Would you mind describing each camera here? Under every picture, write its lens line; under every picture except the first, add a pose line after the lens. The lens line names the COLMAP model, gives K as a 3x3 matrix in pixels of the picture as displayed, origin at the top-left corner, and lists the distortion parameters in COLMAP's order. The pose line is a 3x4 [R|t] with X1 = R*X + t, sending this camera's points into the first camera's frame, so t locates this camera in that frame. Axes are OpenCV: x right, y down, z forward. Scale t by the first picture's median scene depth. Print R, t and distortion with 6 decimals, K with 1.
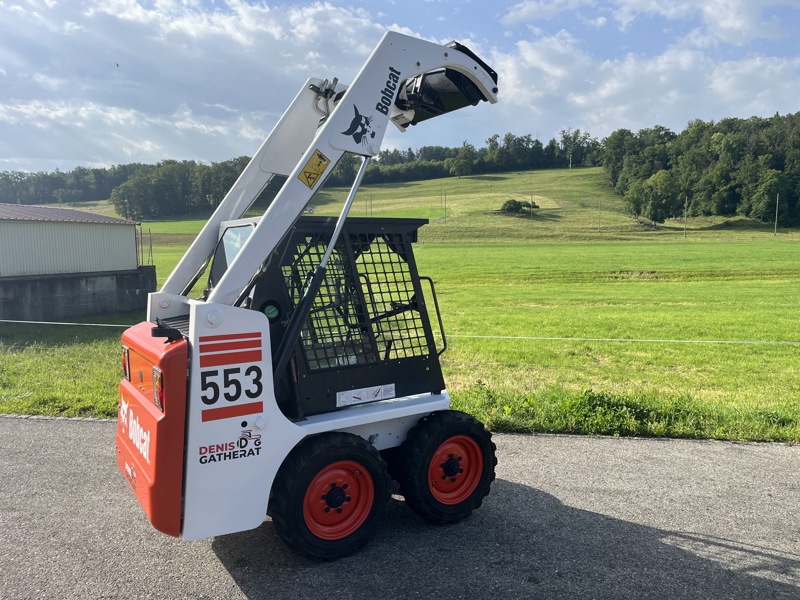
lens RADIAL K [[622.8, 0, 401.5], [0, 622.8, 315.6], [0, 0, 1]] dist [0.052750, -0.072473]
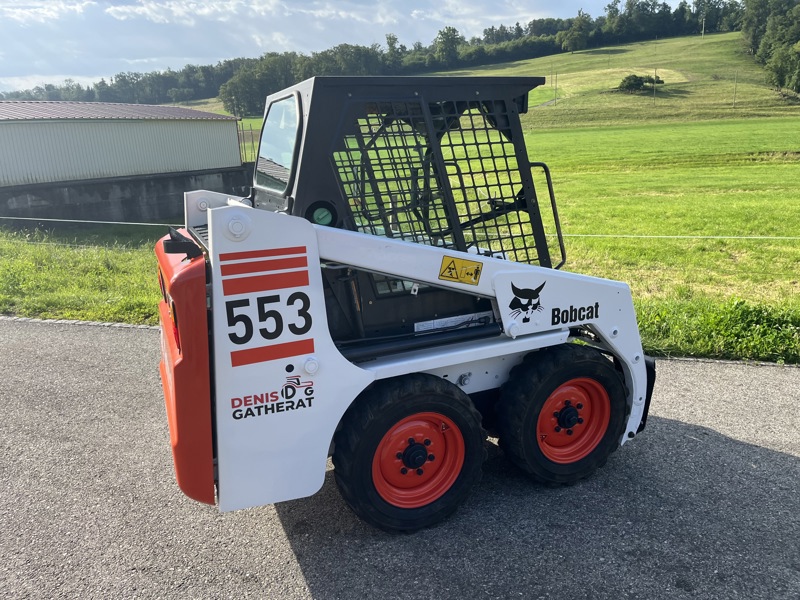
lens RADIAL K [[617.6, 0, 400.3], [0, 617.6, 310.5], [0, 0, 1]] dist [0.078133, -0.109811]
pose [[0.986030, 0.010486, -0.166235, 0.000957], [0.016578, 0.986883, 0.160584, -0.003169], [0.165739, -0.161097, 0.972923, 0.072036]]
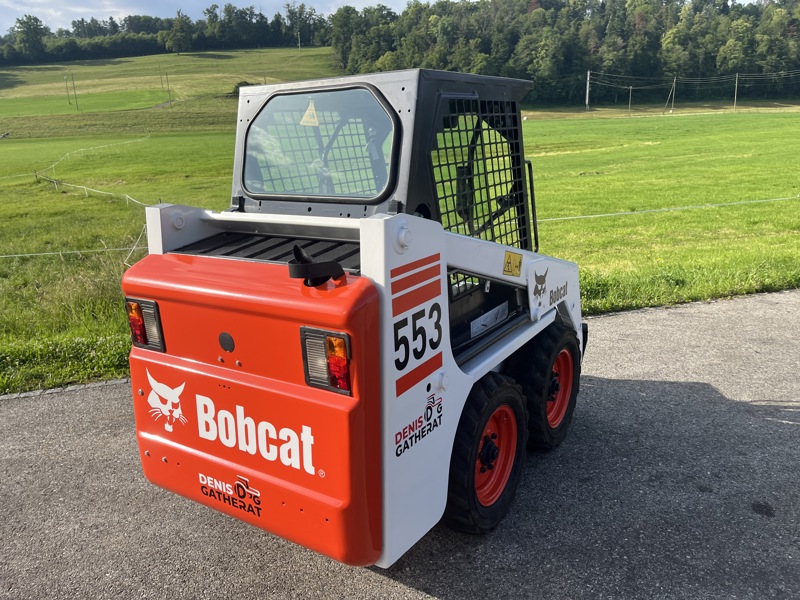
lens RADIAL K [[615.4, 0, 409.8], [0, 615.4, 316.2], [0, 0, 1]] dist [0.094802, -0.131736]
pose [[0.906996, -0.146442, 0.394857, -0.124655], [0.075325, 0.978886, 0.190020, -0.008304], [-0.414347, -0.142605, 0.898877, 0.095879]]
